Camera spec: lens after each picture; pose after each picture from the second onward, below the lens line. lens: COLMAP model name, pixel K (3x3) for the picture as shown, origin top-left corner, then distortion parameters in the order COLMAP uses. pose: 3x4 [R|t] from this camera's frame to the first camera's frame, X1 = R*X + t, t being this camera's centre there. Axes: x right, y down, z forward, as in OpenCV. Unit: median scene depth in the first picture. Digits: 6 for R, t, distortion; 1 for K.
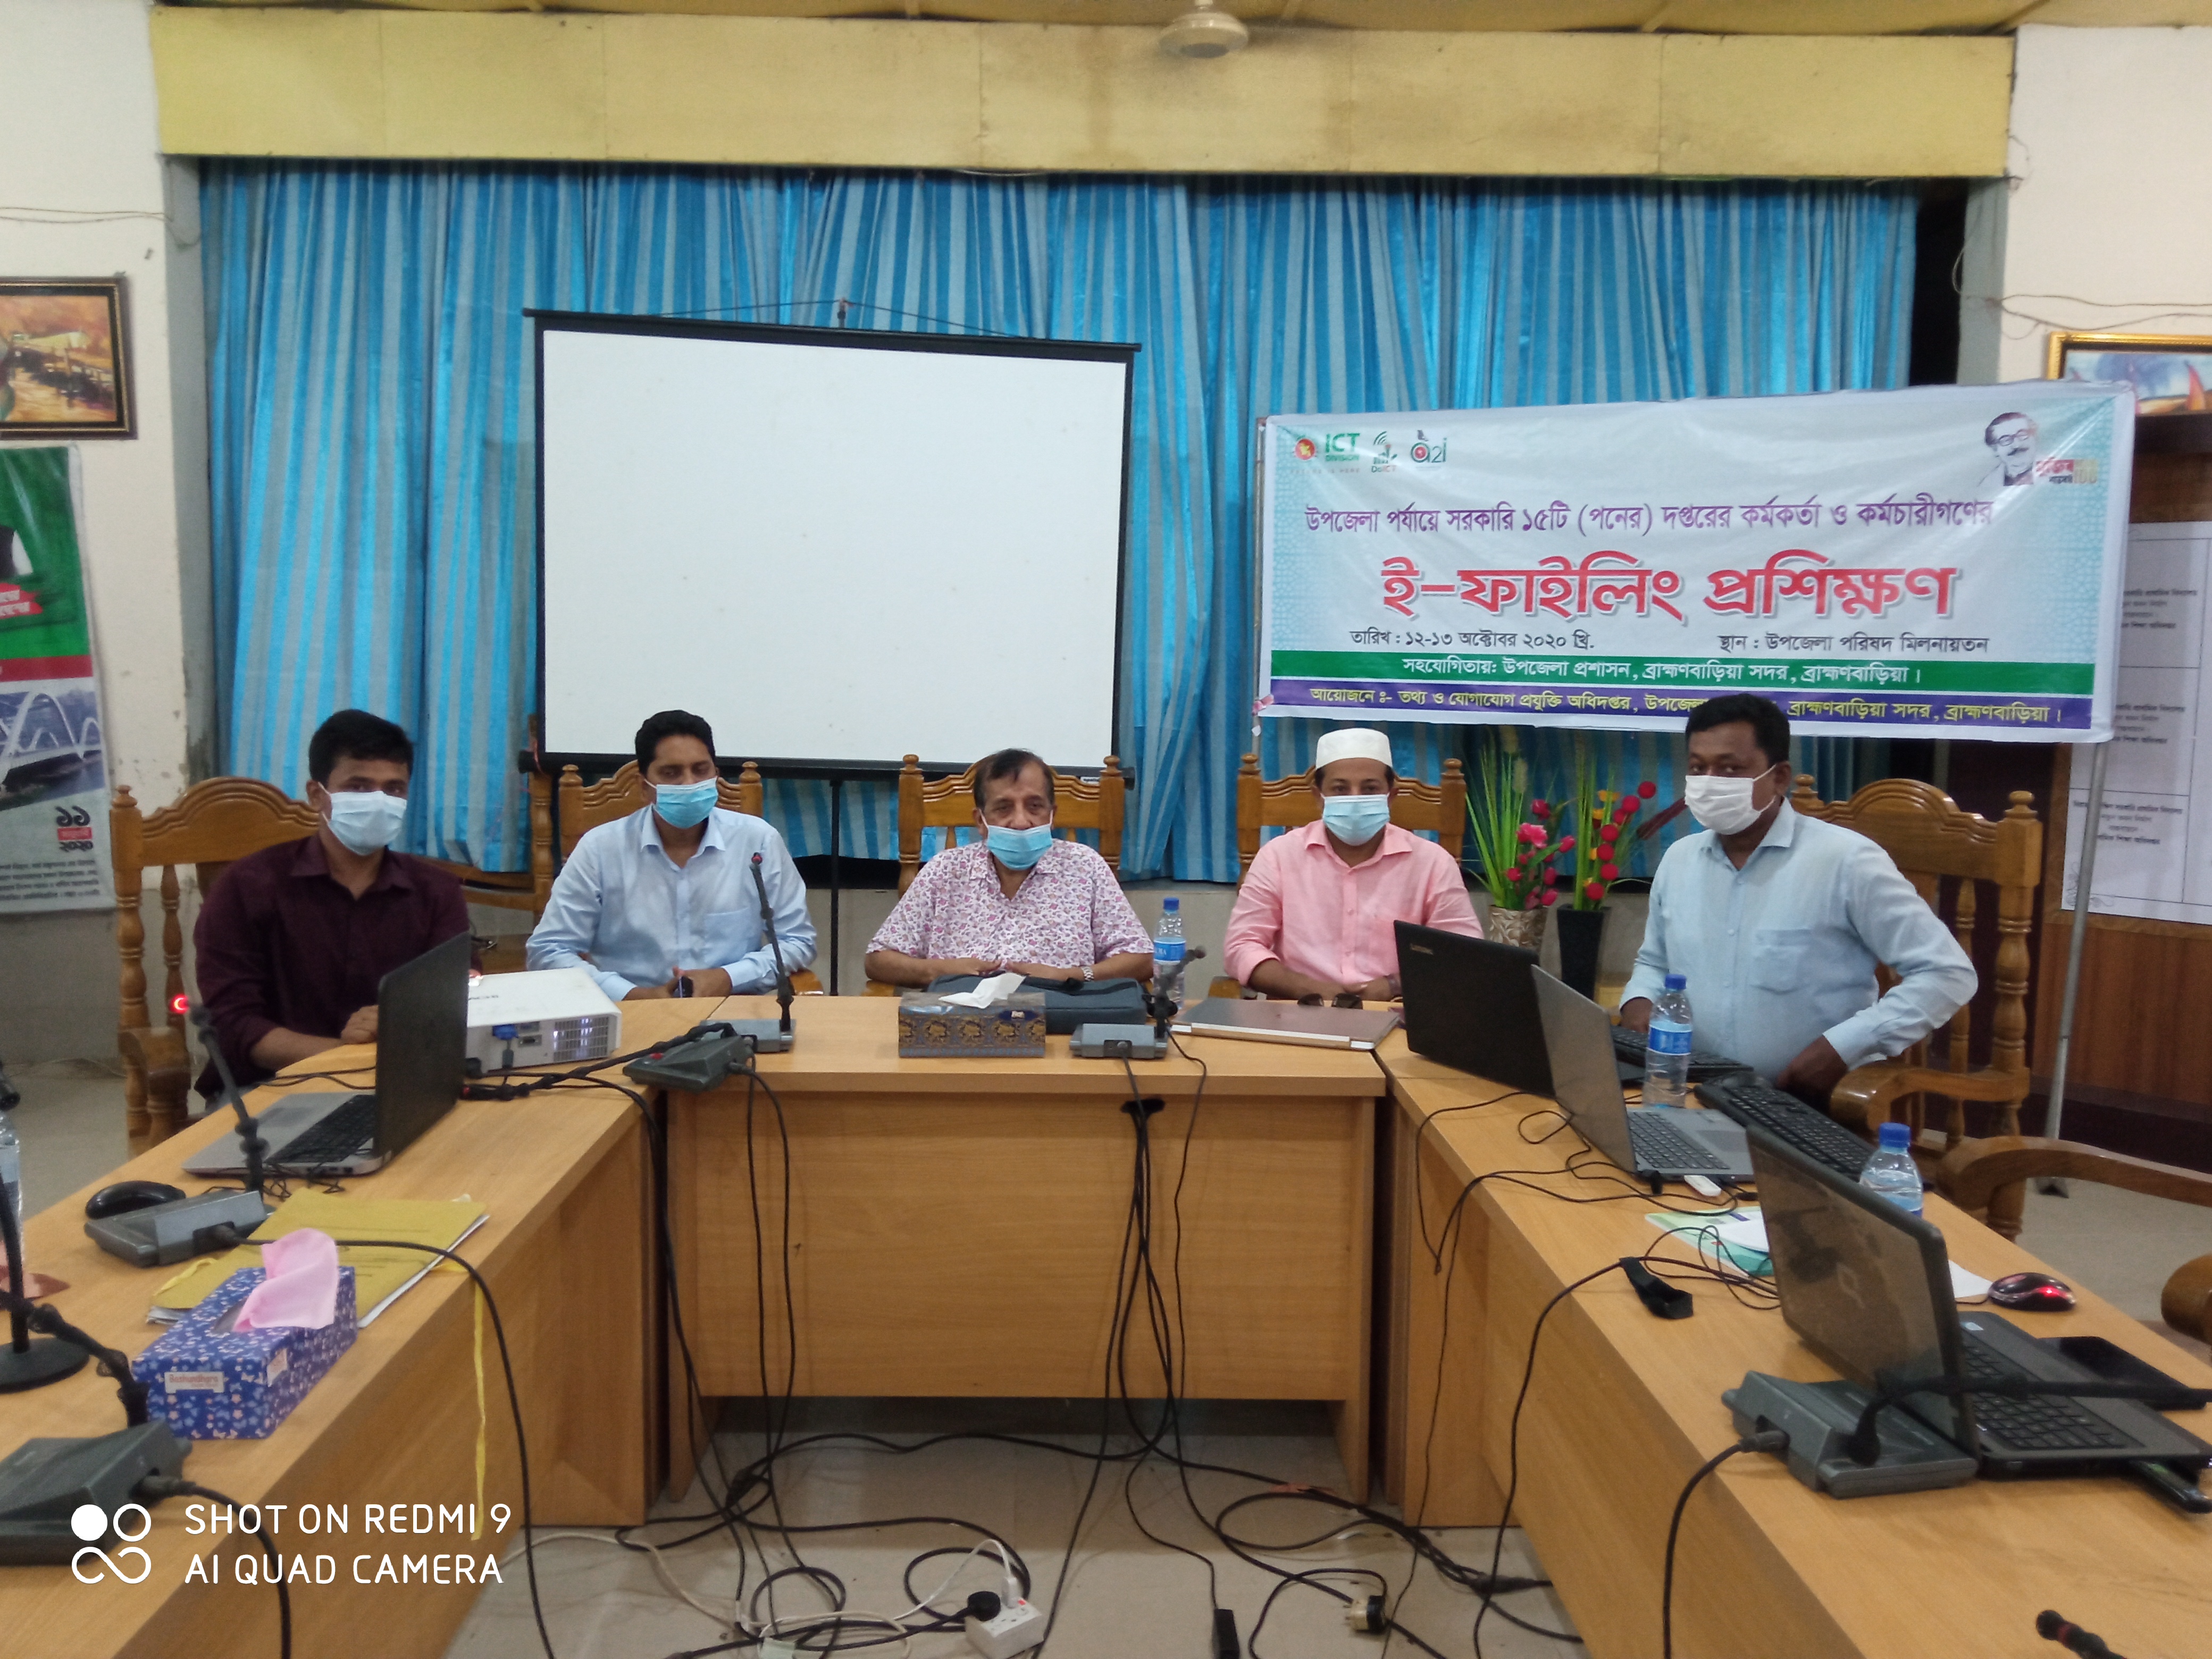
lens RADIAL K [[1766.6, 0, 1106.0], [0, 1766.6, 829.5], [0, 0, 1]] dist [0.037189, -0.070672]
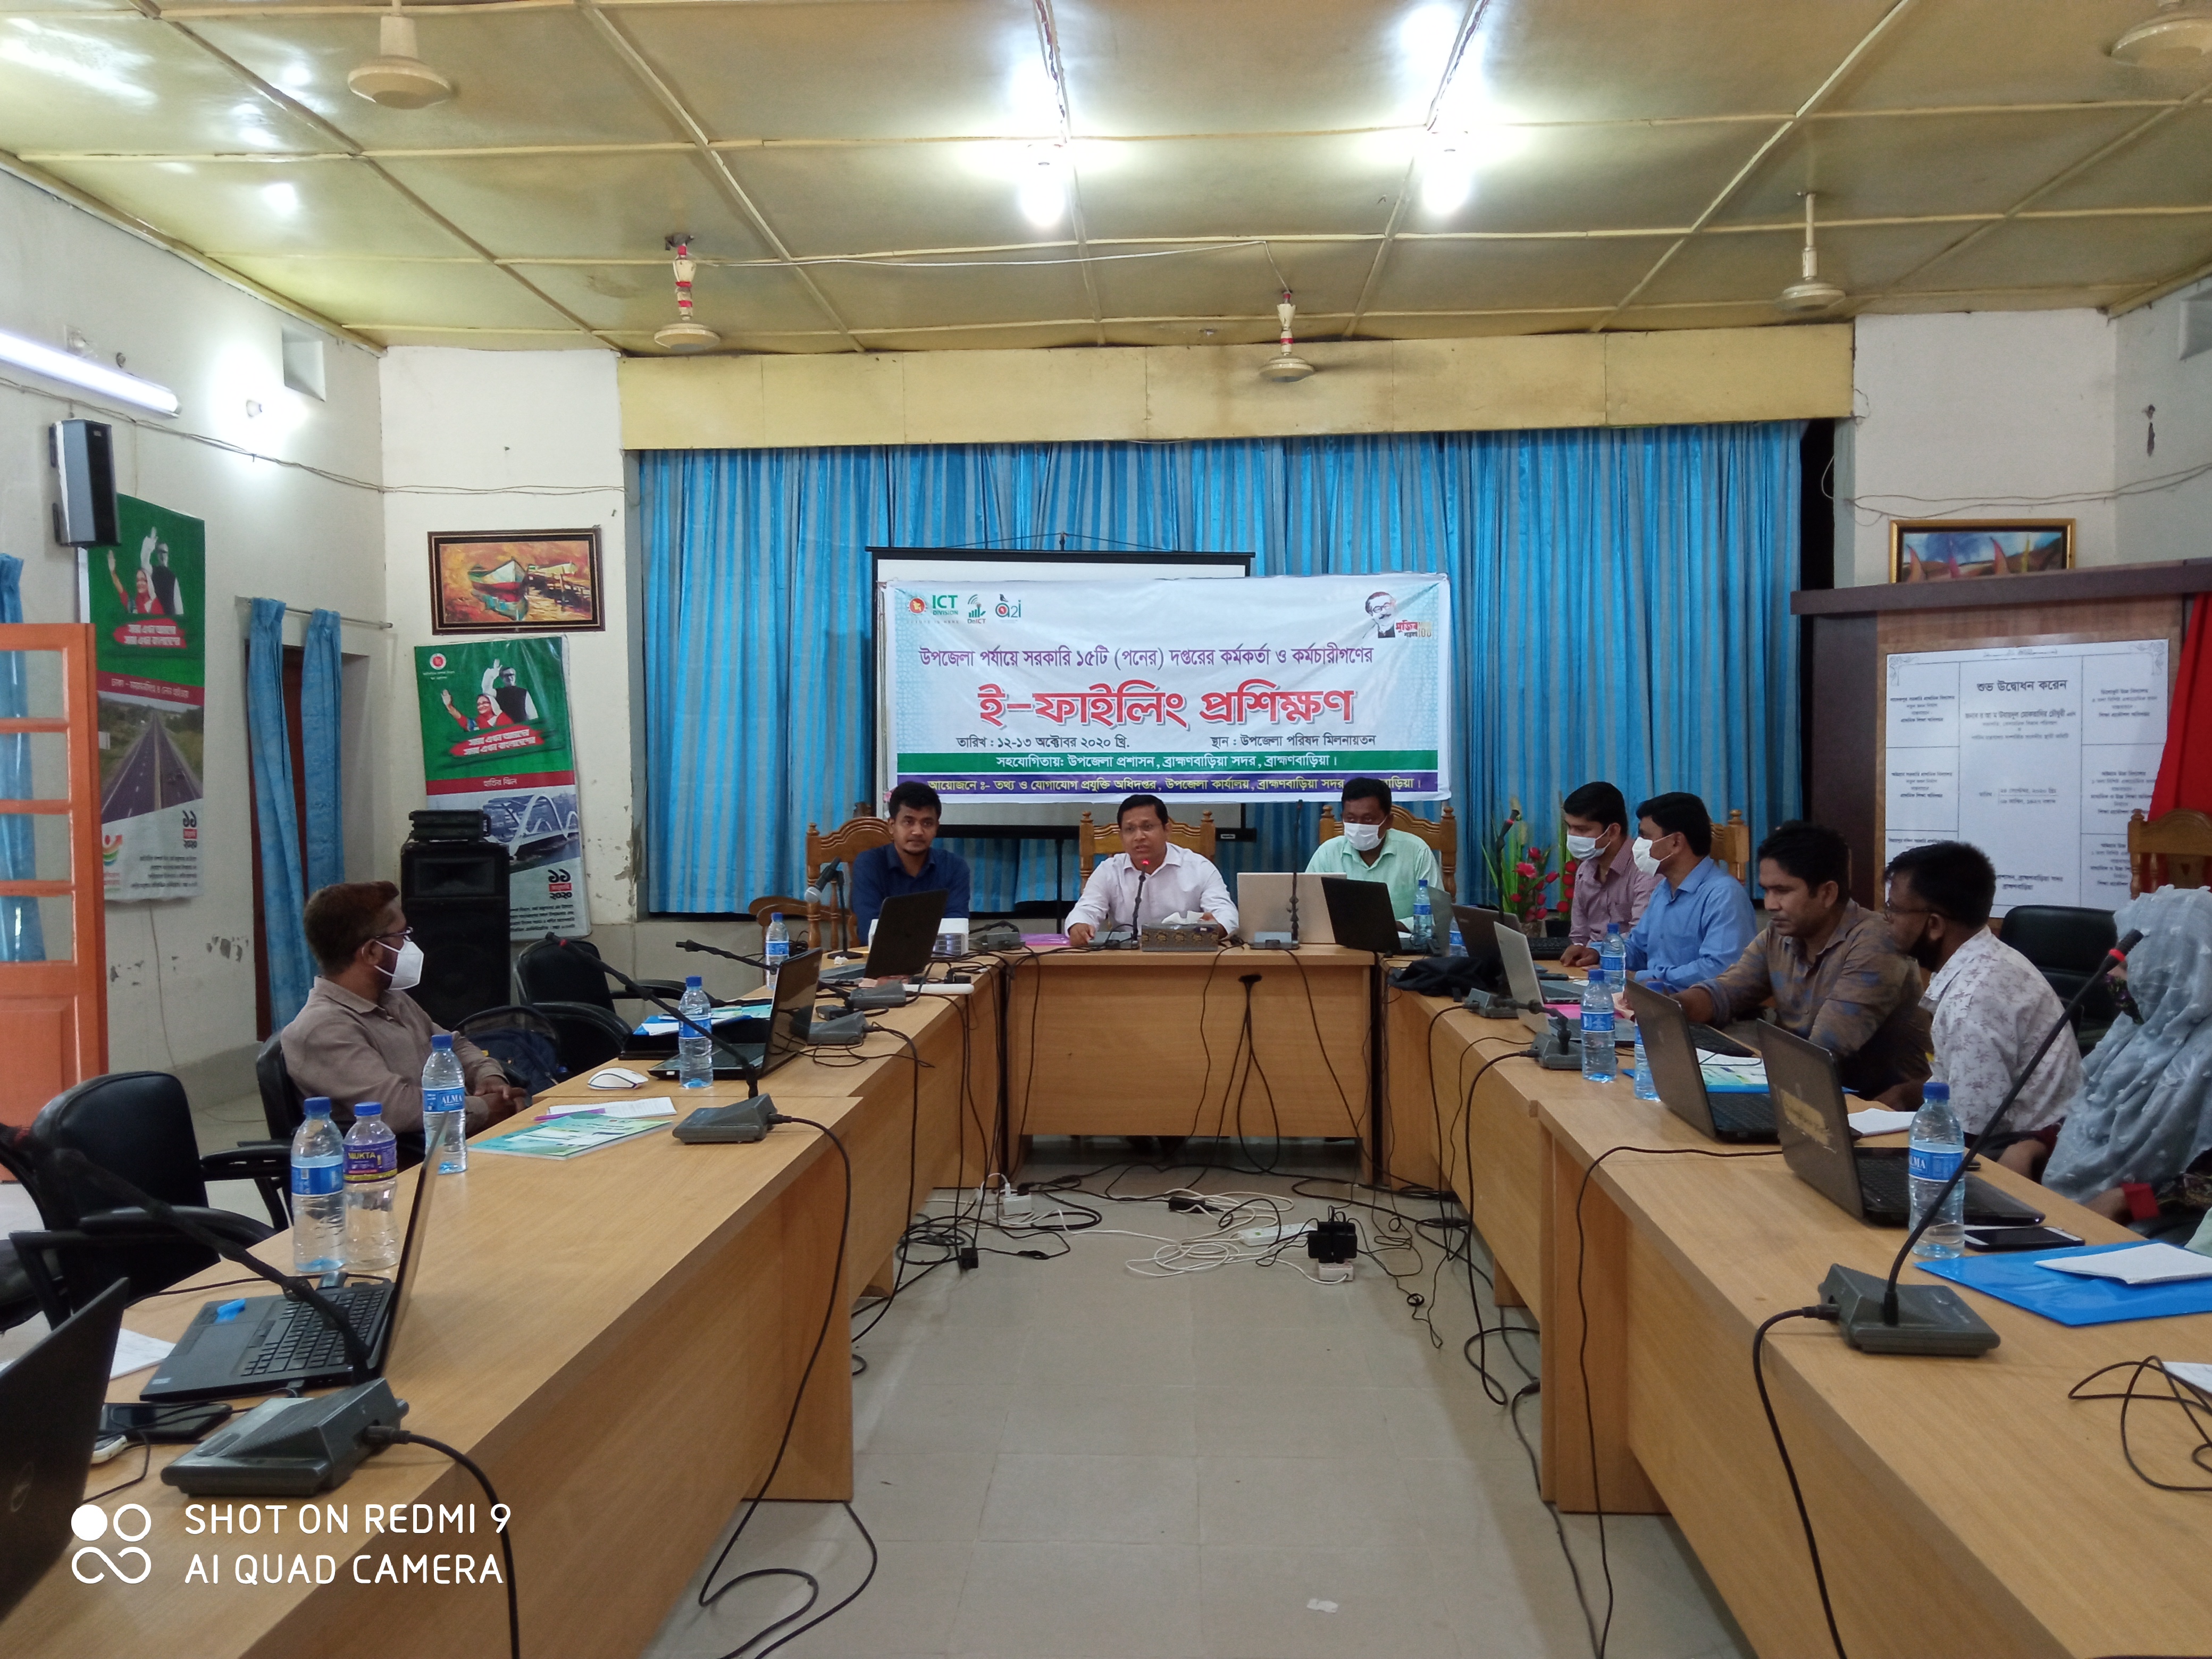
lens RADIAL K [[1766.6, 0, 1106.0], [0, 1766.6, 829.5], [0, 0, 1]] dist [0.037189, -0.070672]
pose [[0.996353, -0.017404, -0.083527, 0.014938], [0.011247, 0.997222, -0.073629, 0.070861], [0.084577, 0.072421, 0.993782, -0.482402]]
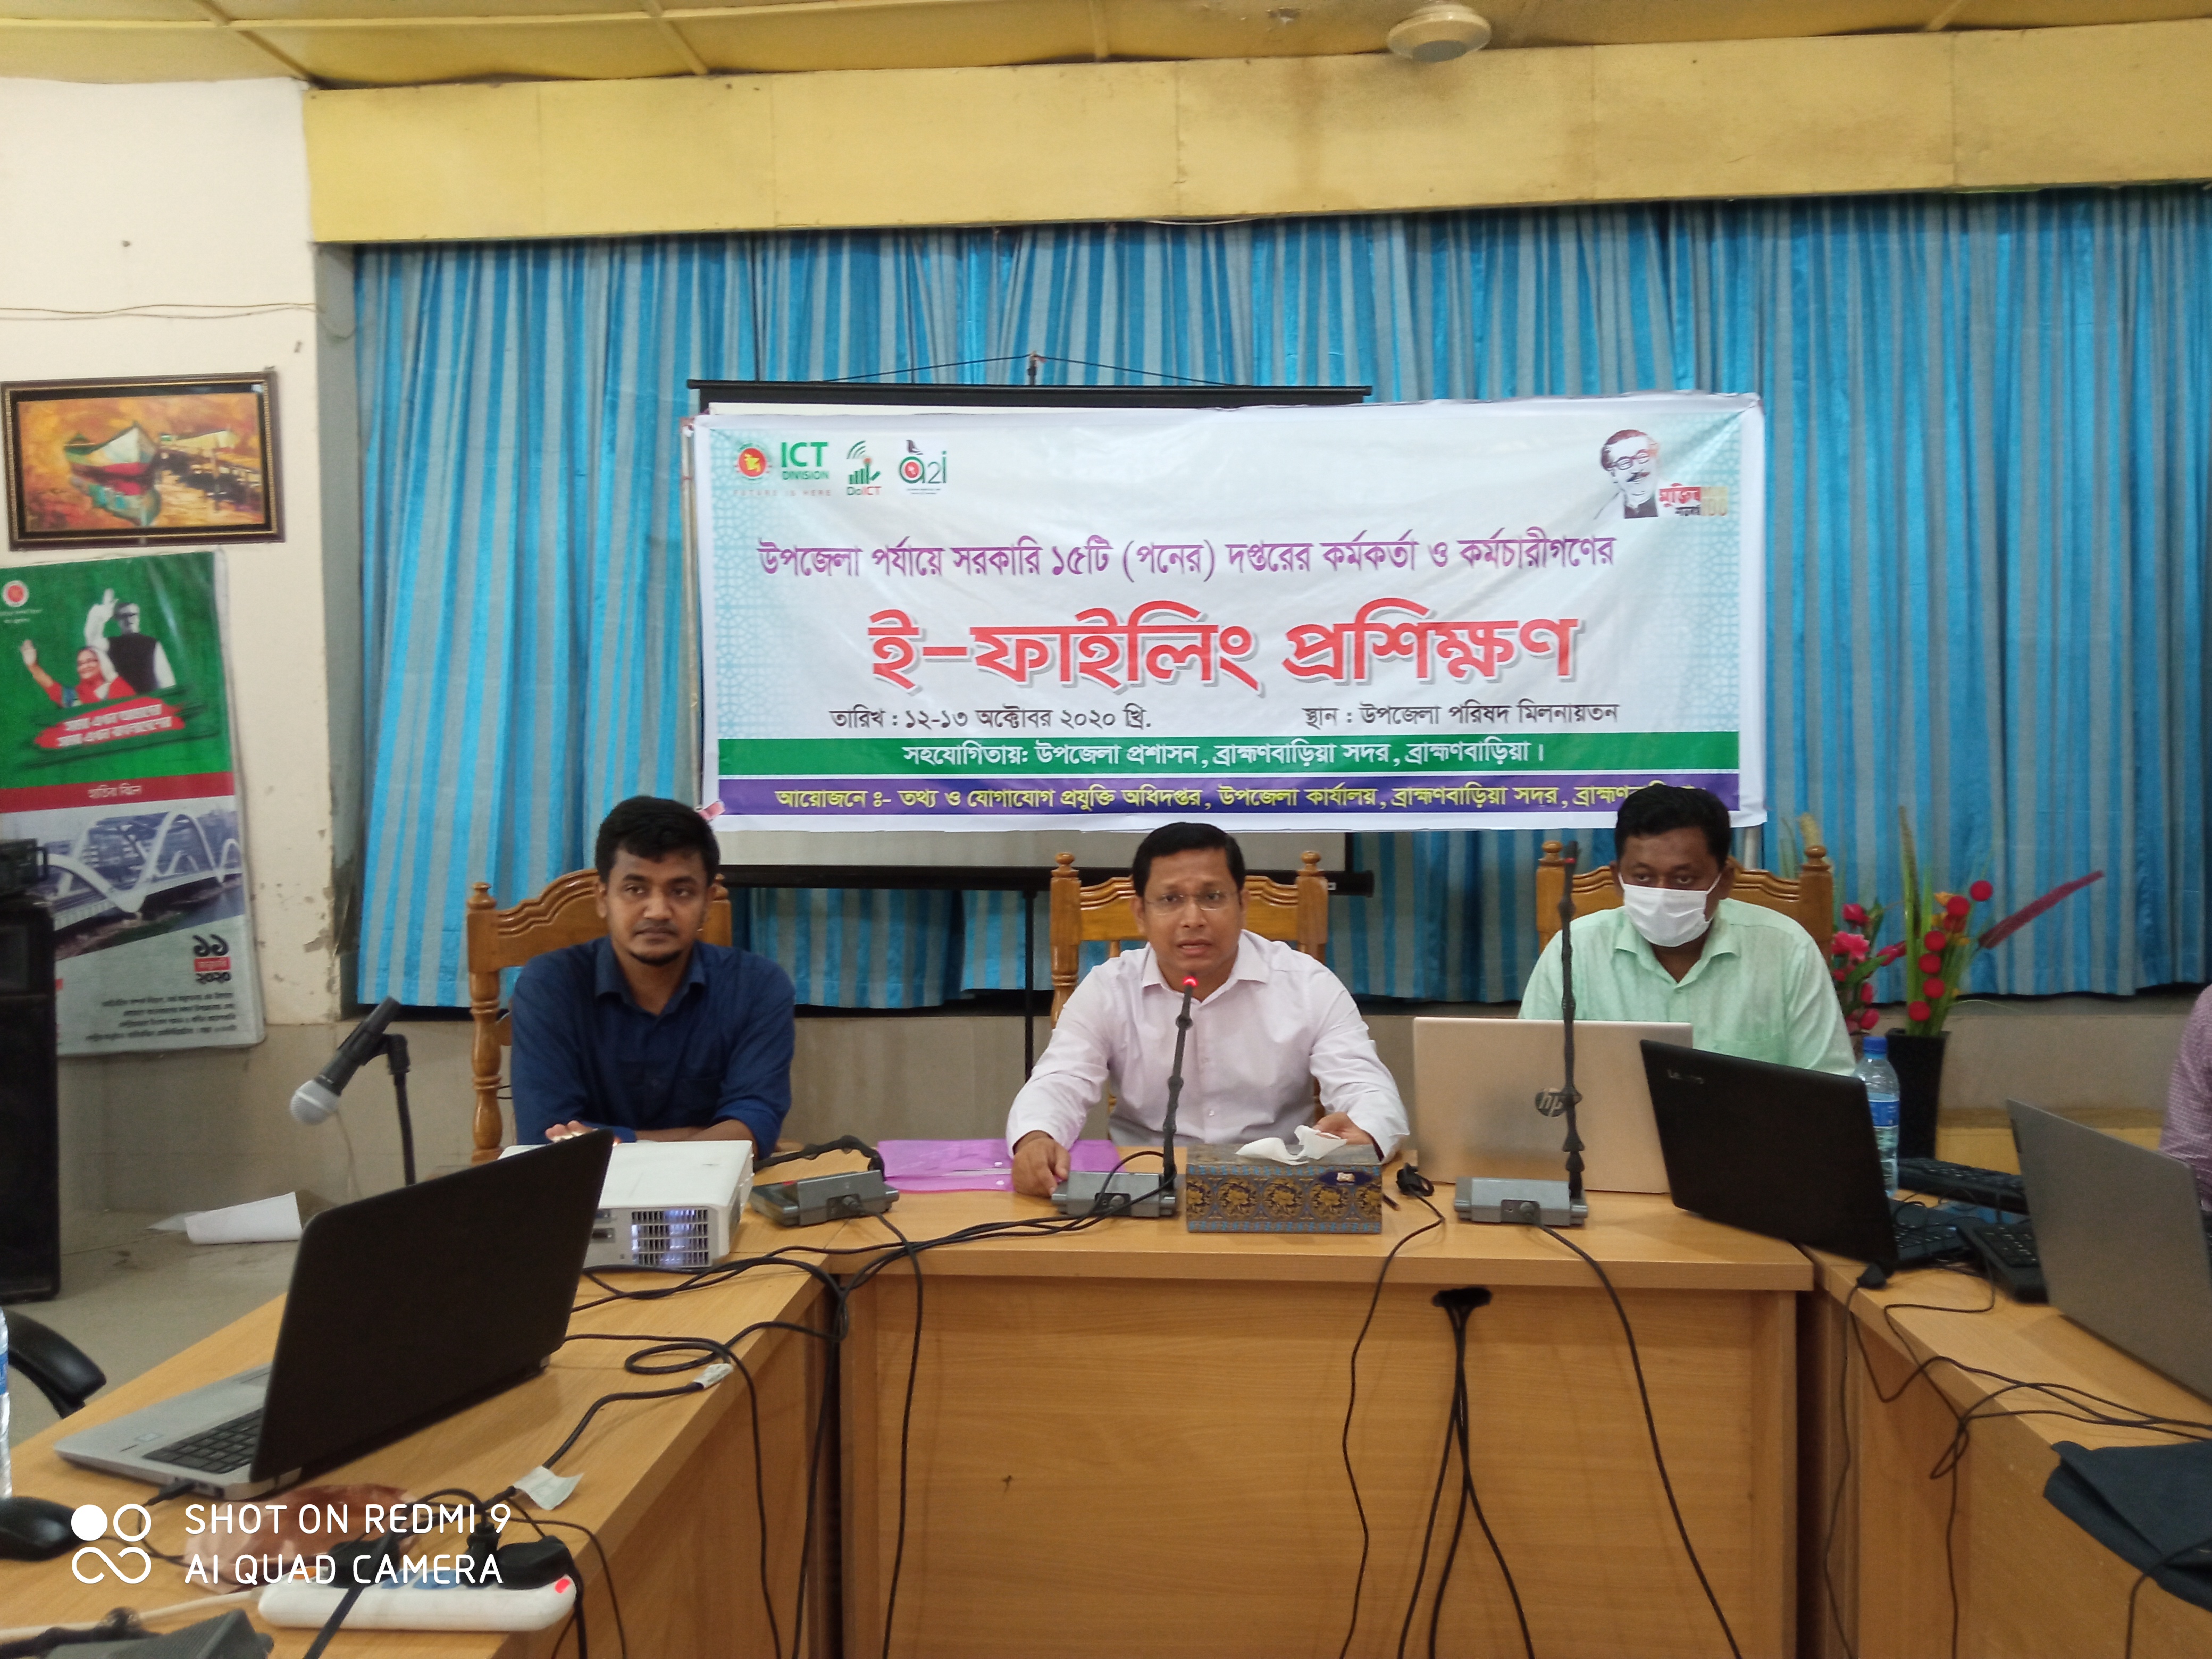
lens RADIAL K [[1766.6, 0, 1106.0], [0, 1766.6, 829.5], [0, 0, 1]] dist [0.037189, -0.070672]
pose [[0.995566, -0.017995, -0.092325, -0.029581], [0.011121, 0.997163, -0.074440, 0.006449], [0.093403, 0.073083, 0.992942, 0.118603]]
